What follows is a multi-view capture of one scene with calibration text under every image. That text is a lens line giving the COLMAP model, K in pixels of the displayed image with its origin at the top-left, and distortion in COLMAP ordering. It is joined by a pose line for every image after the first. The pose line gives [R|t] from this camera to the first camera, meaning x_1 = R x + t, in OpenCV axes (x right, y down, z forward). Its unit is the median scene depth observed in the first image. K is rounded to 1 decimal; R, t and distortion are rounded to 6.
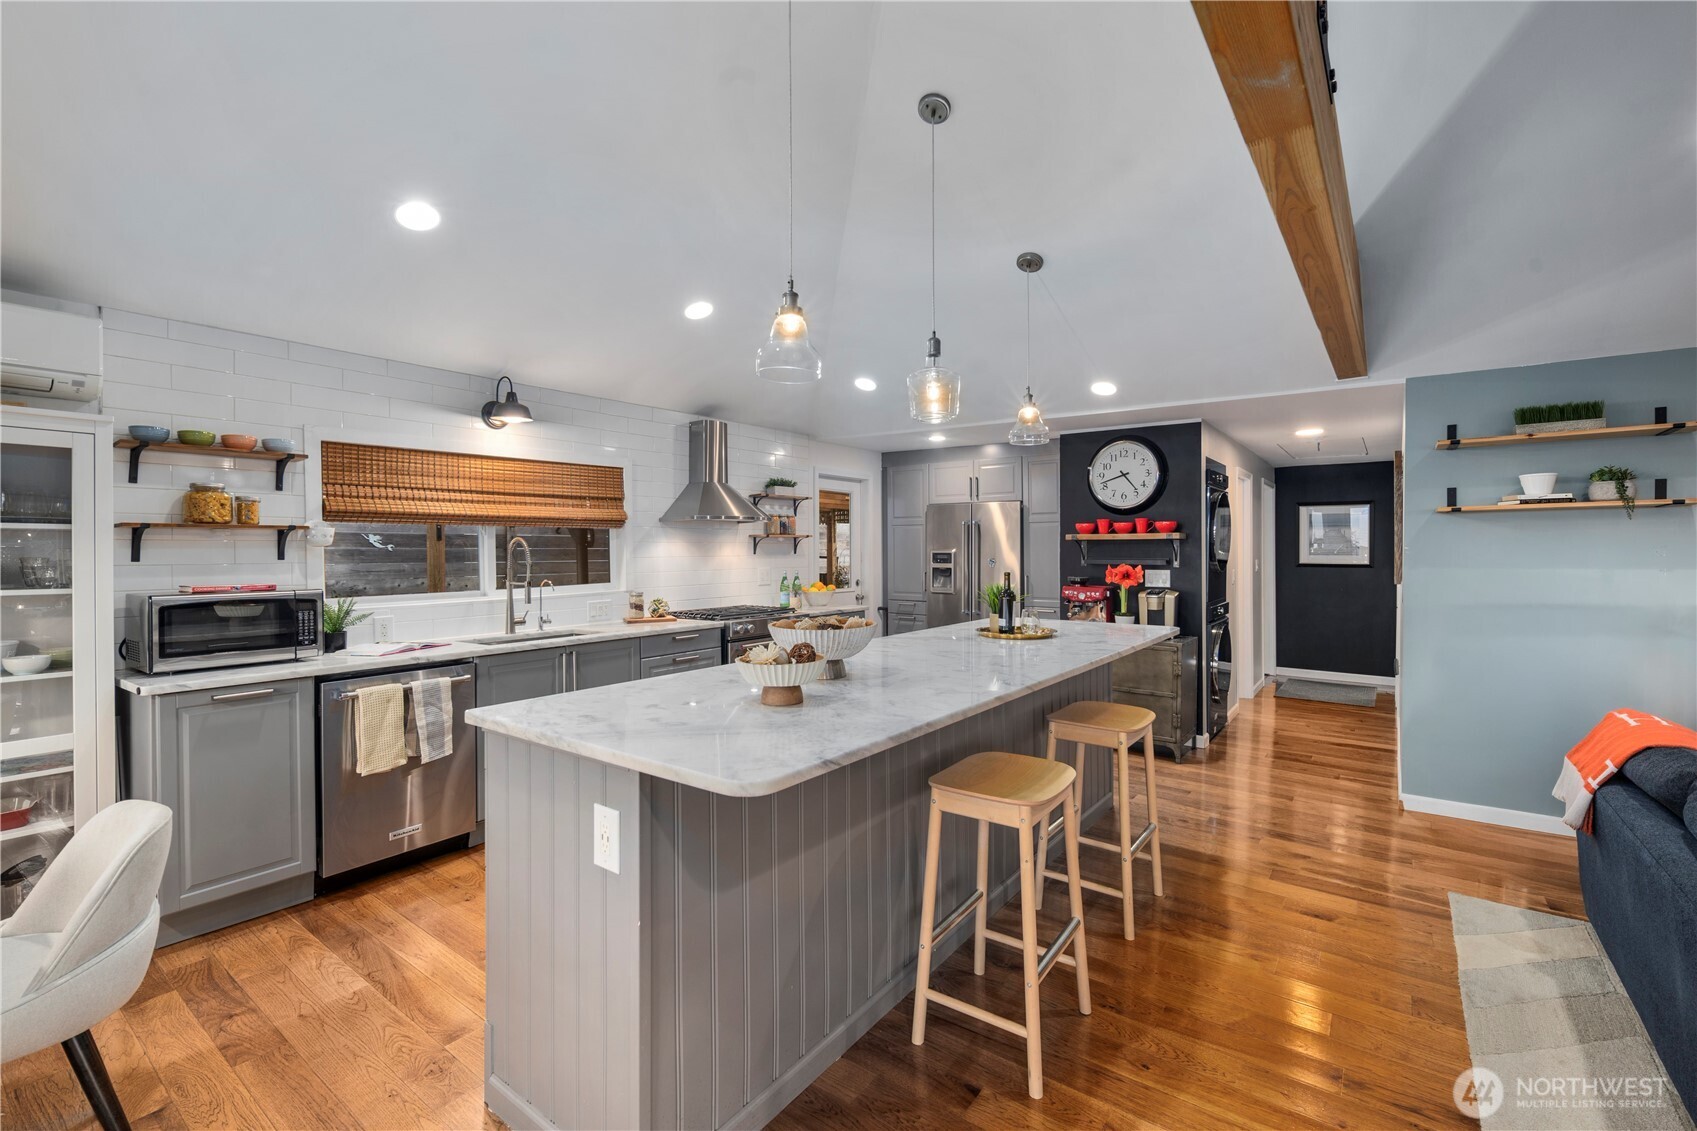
lens RADIAL K [[742.1, 0, 857.6], [0, 742.1, 549.3], [0, 0, 1]] dist [0.006403, -0.003232]
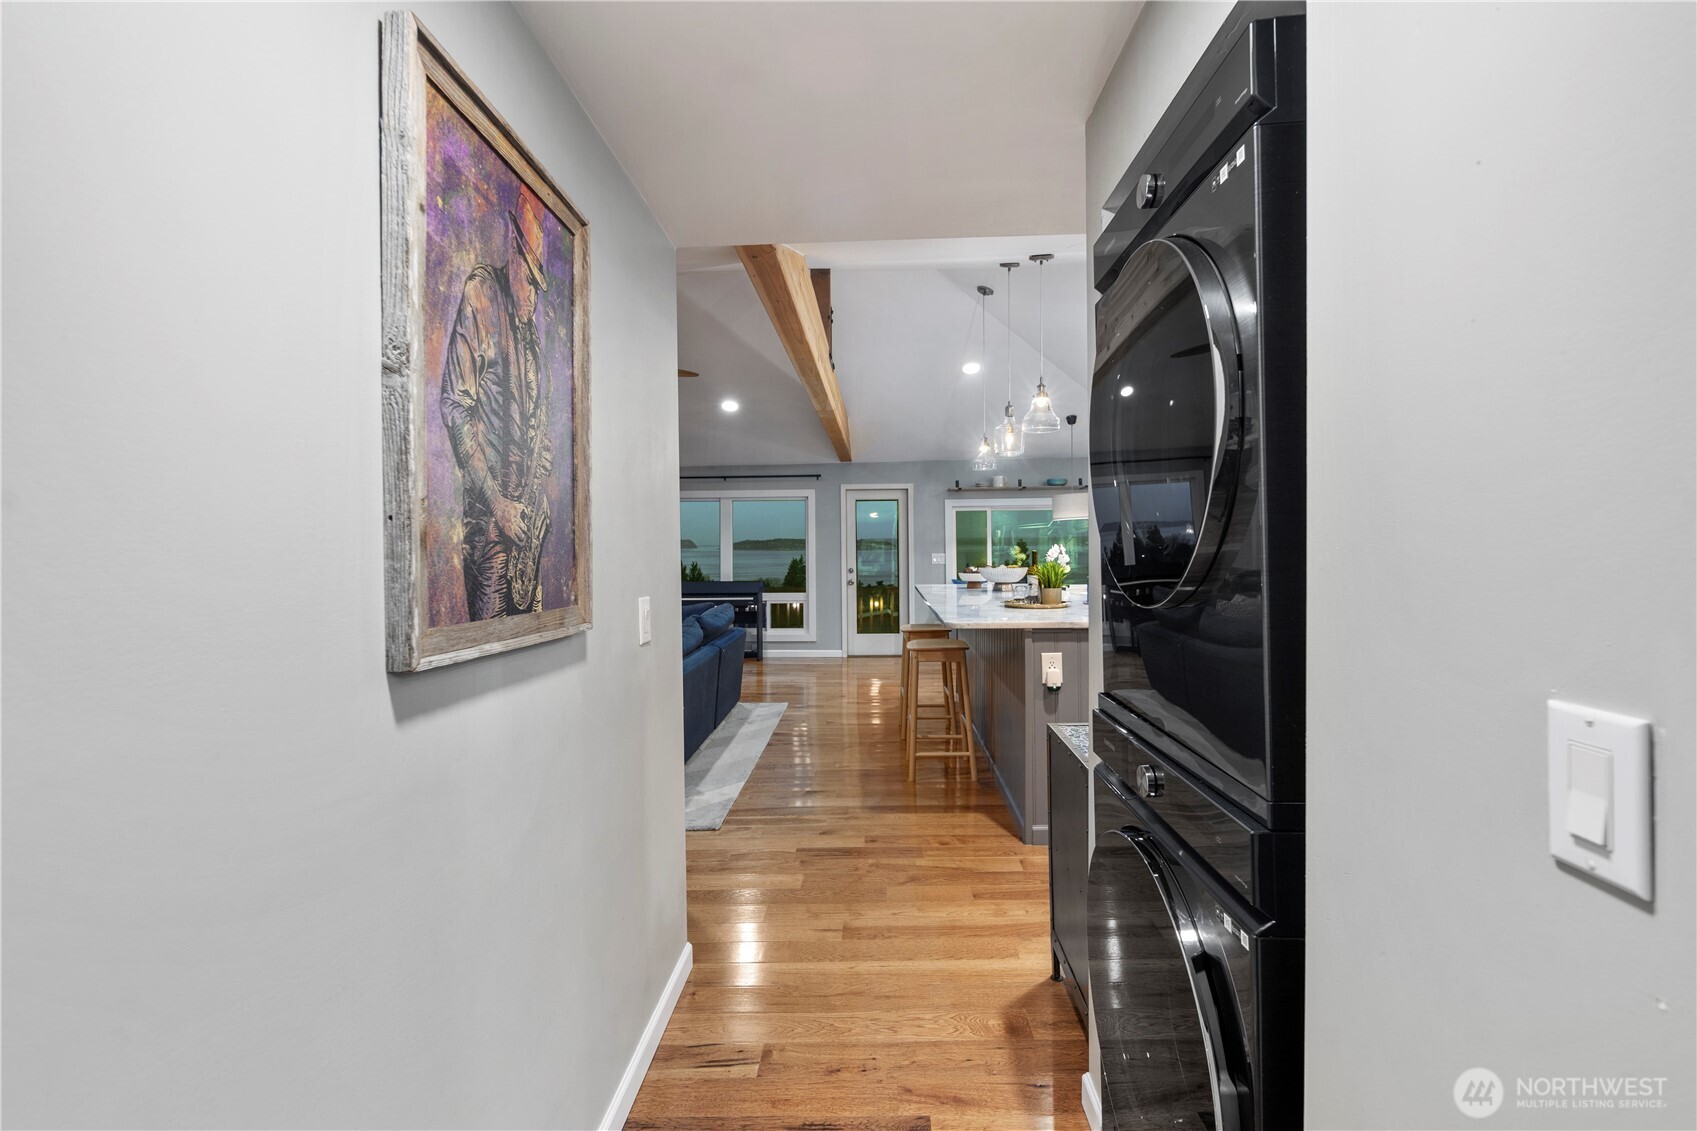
lens RADIAL K [[742.1, 0, 853.5], [0, 742.1, 555.2], [0, 0, 1]] dist [0.006403, -0.003232]
pose [[-0.826754, 0.018238, -0.562267, 0.959365], [0.012046, 0.999819, 0.014718, 0.015493], [0.562434, 0.005395, -0.826825, 1.575953]]
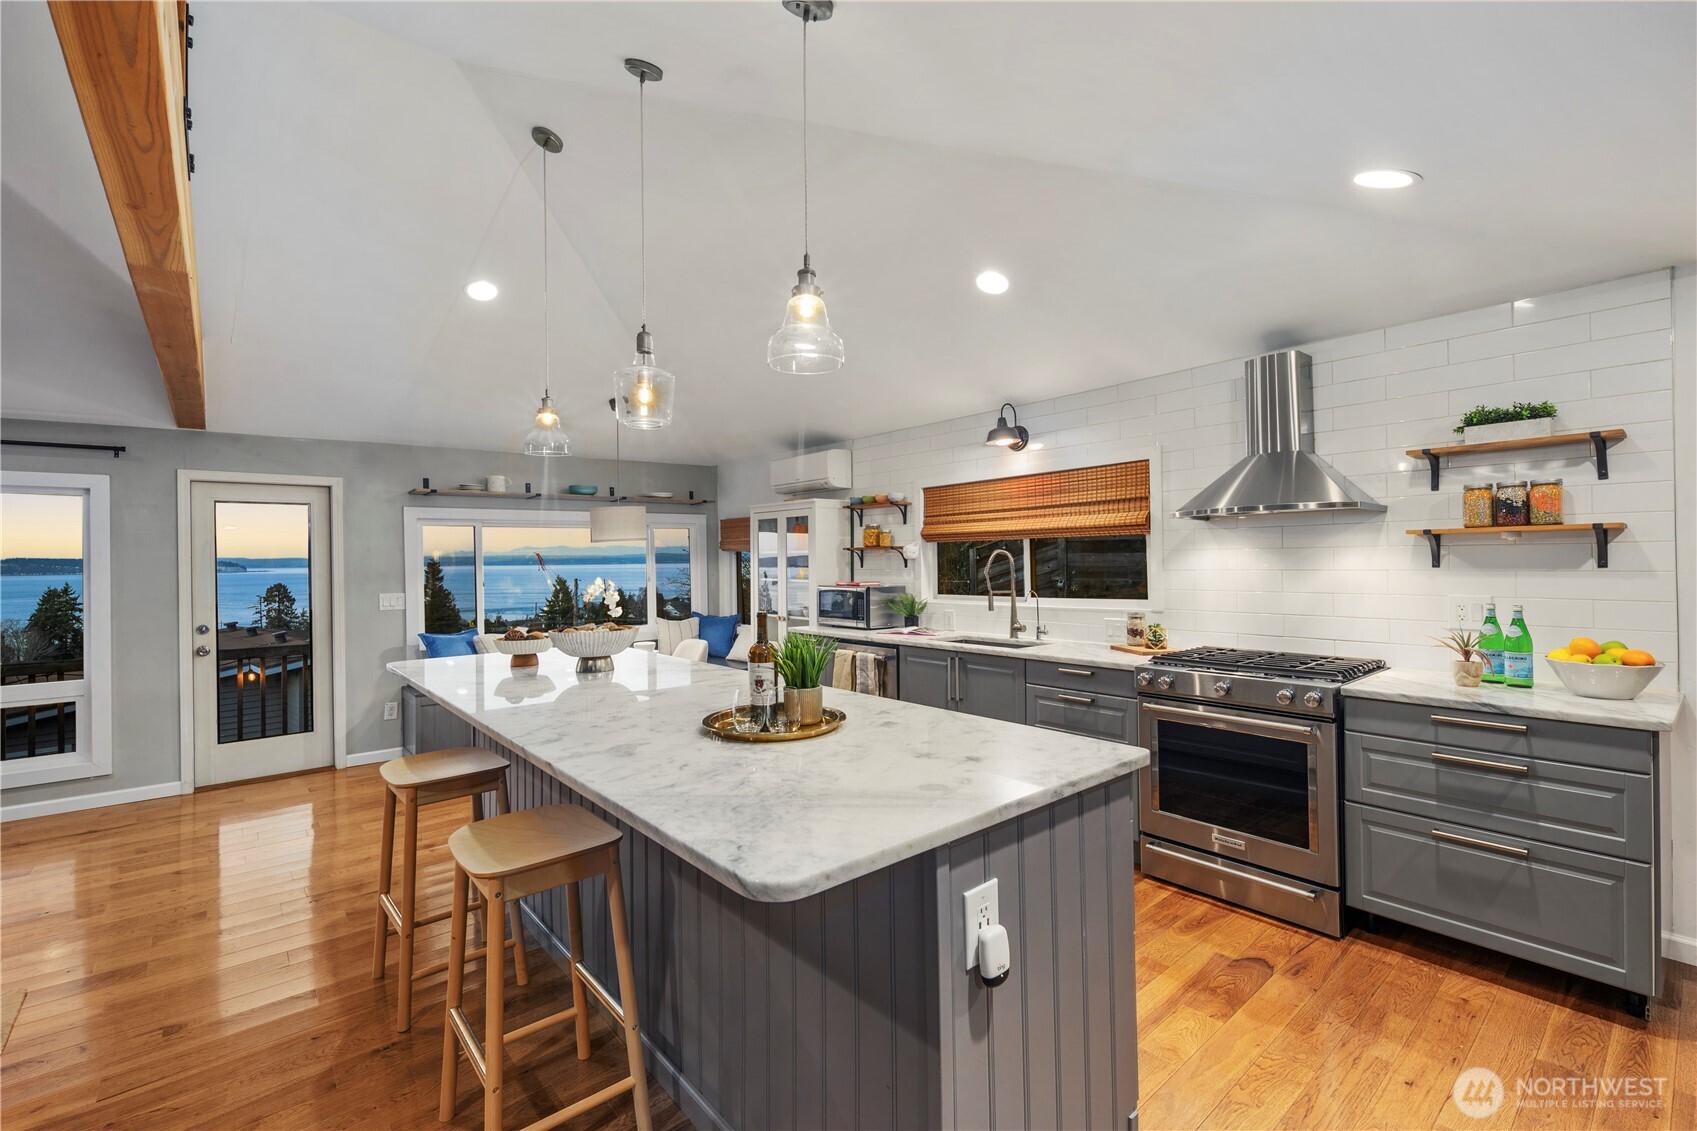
lens RADIAL K [[742.1, 0, 861.2], [0, 742.1, 556.6], [0, 0, 1]] dist [0.006403, -0.003232]
pose [[-0.222818, 0.003907, -0.974852, 0.658436], [0.013754, 0.999905, 0.000864, -0.010069], [0.974763, -0.013215, -0.222850, 1.050061]]
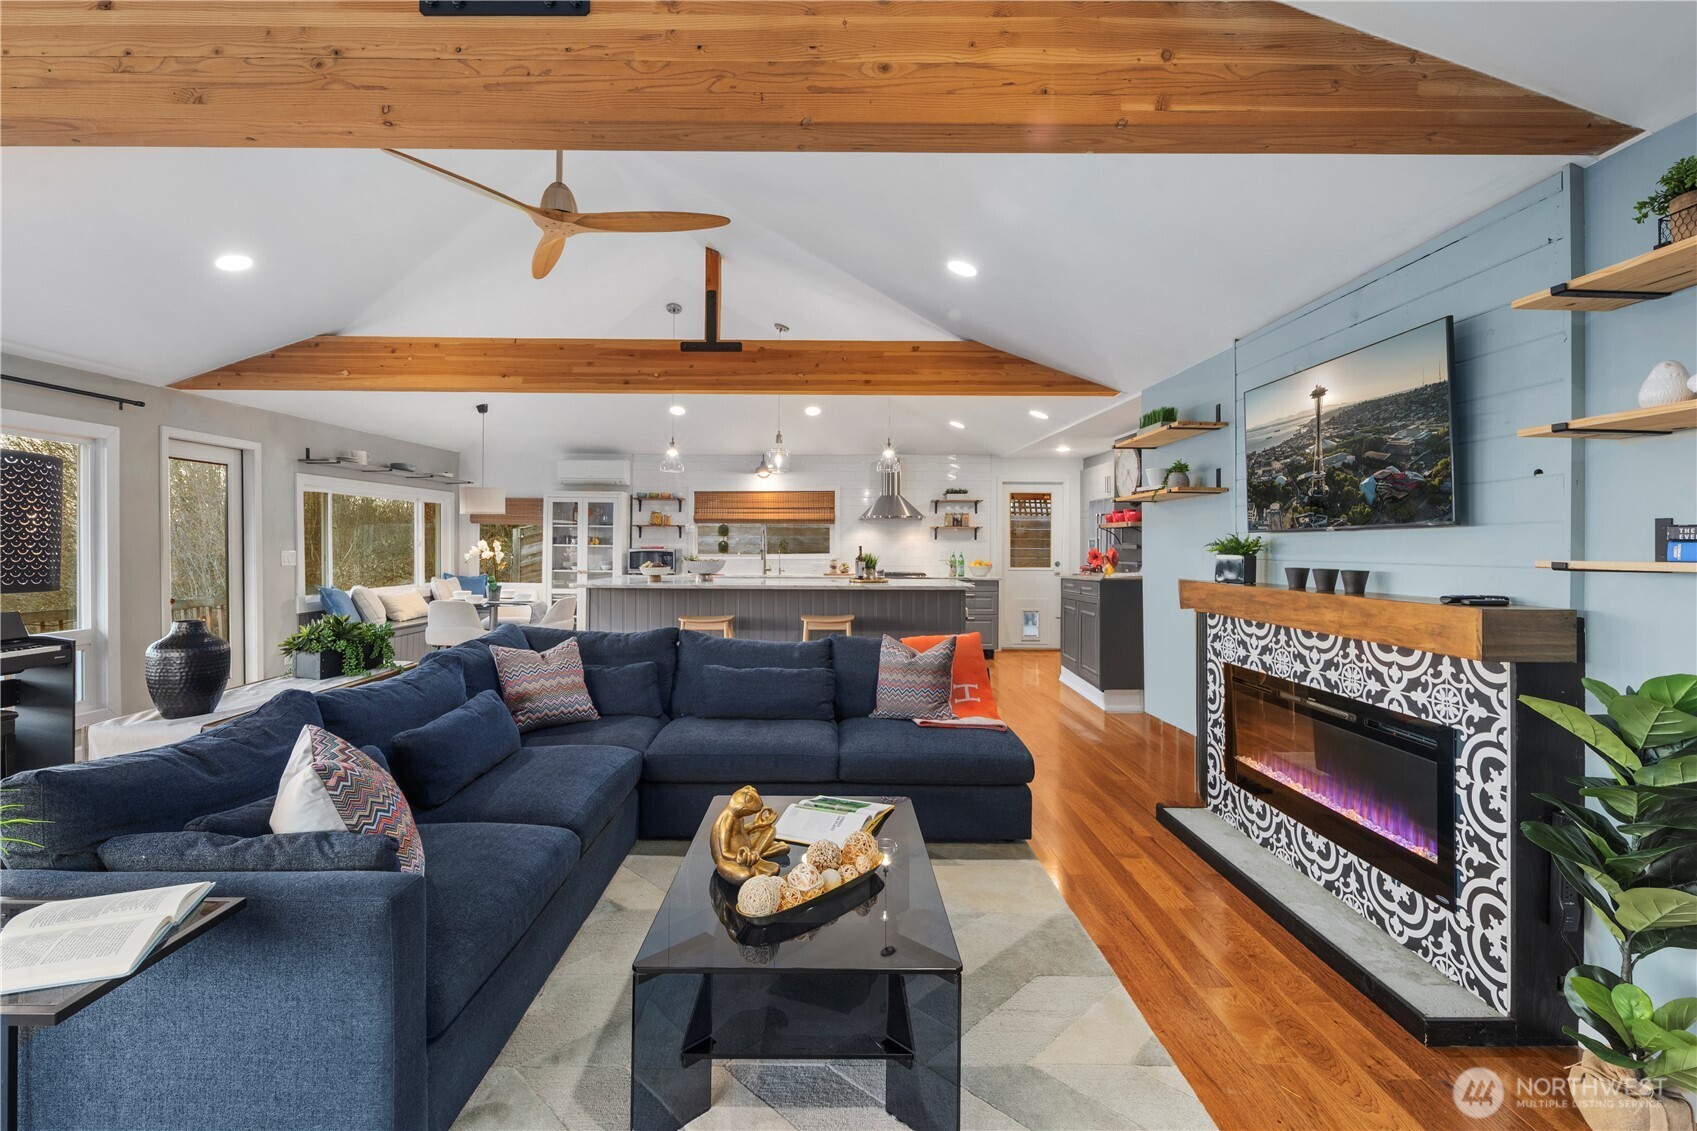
lens RADIAL K [[742.1, 0, 845.5], [0, 742.1, 545.4], [0, 0, 1]] dist [0.006403, -0.003232]
pose [[0.600699, 0.009275, -0.799422, 1.409262], [-0.009231, 0.999947, 0.004665, 0.019210], [0.799422, 0.004577, 0.600752, -0.098151]]
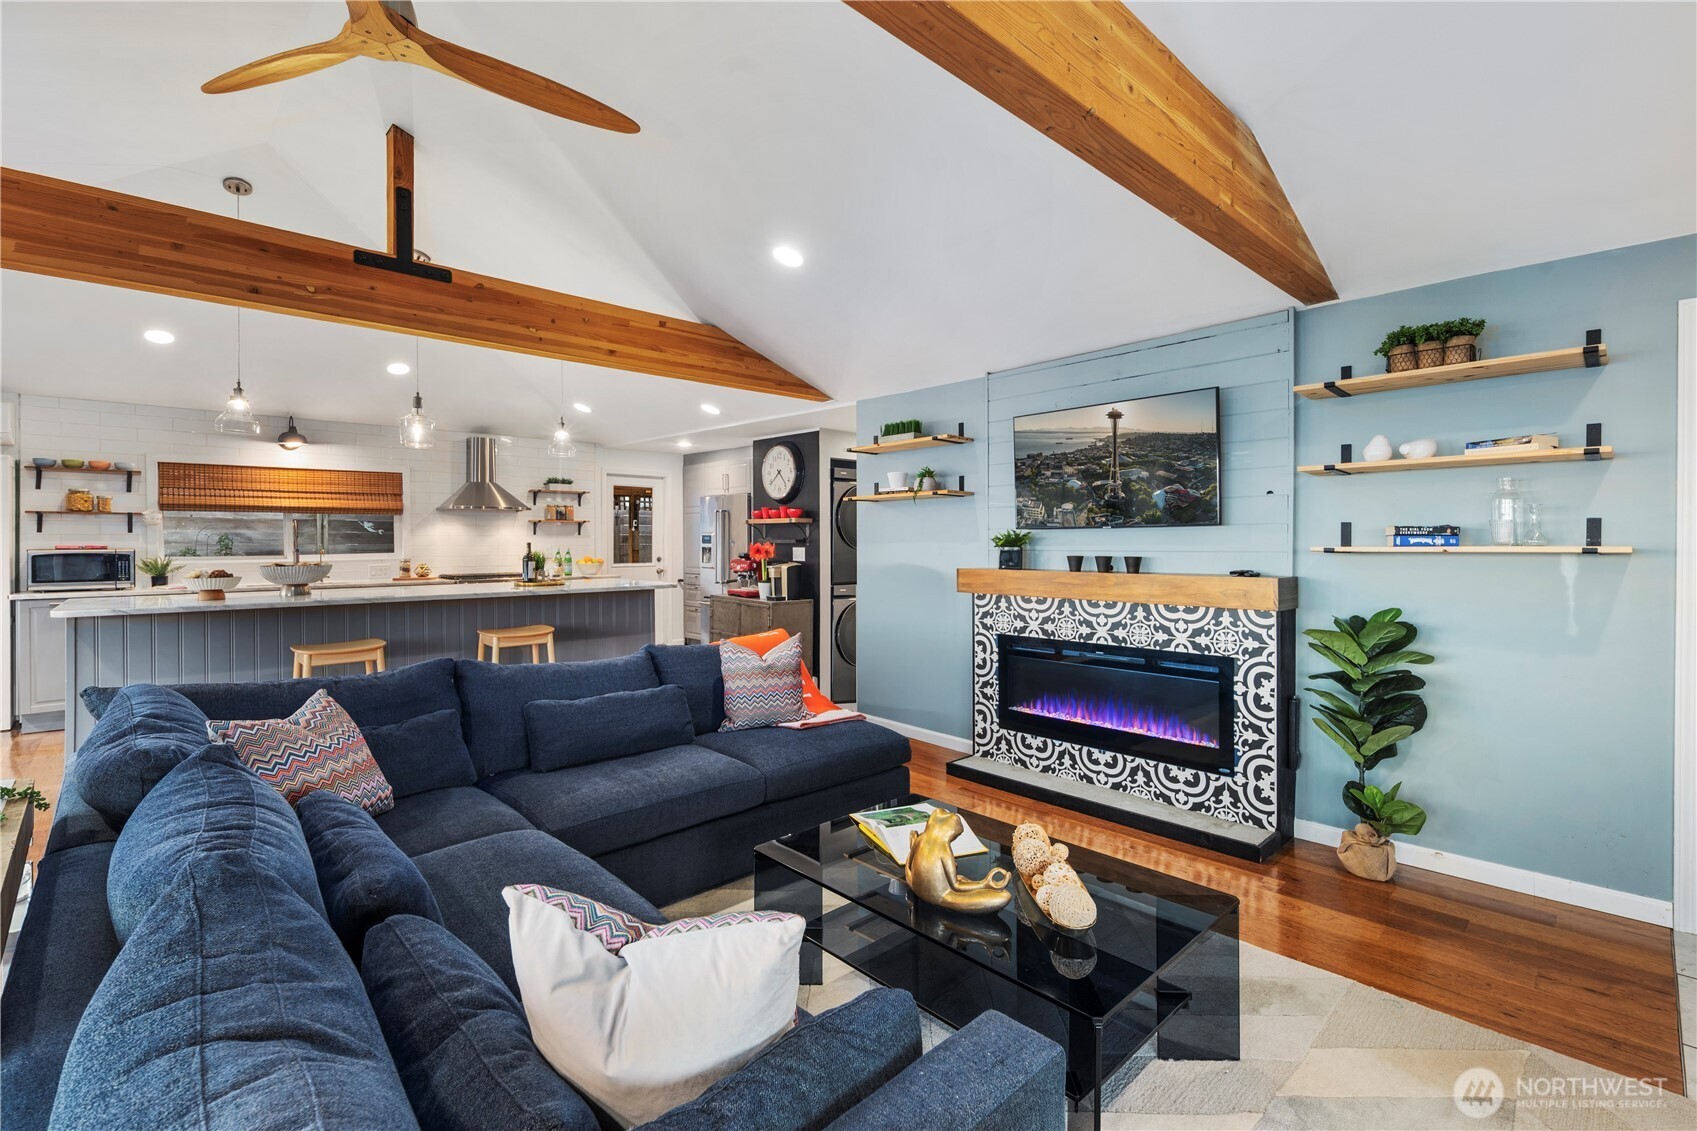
lens RADIAL K [[742.1, 0, 852.4], [0, 742.1, 549.4], [0, 0, 1]] dist [0.006403, -0.003232]
pose [[0.982350, 0.005893, -0.186959, 0.982259], [-0.003766, 0.999924, 0.011732, 0.021847], [0.187014, -0.010821, 0.982298, -0.311126]]
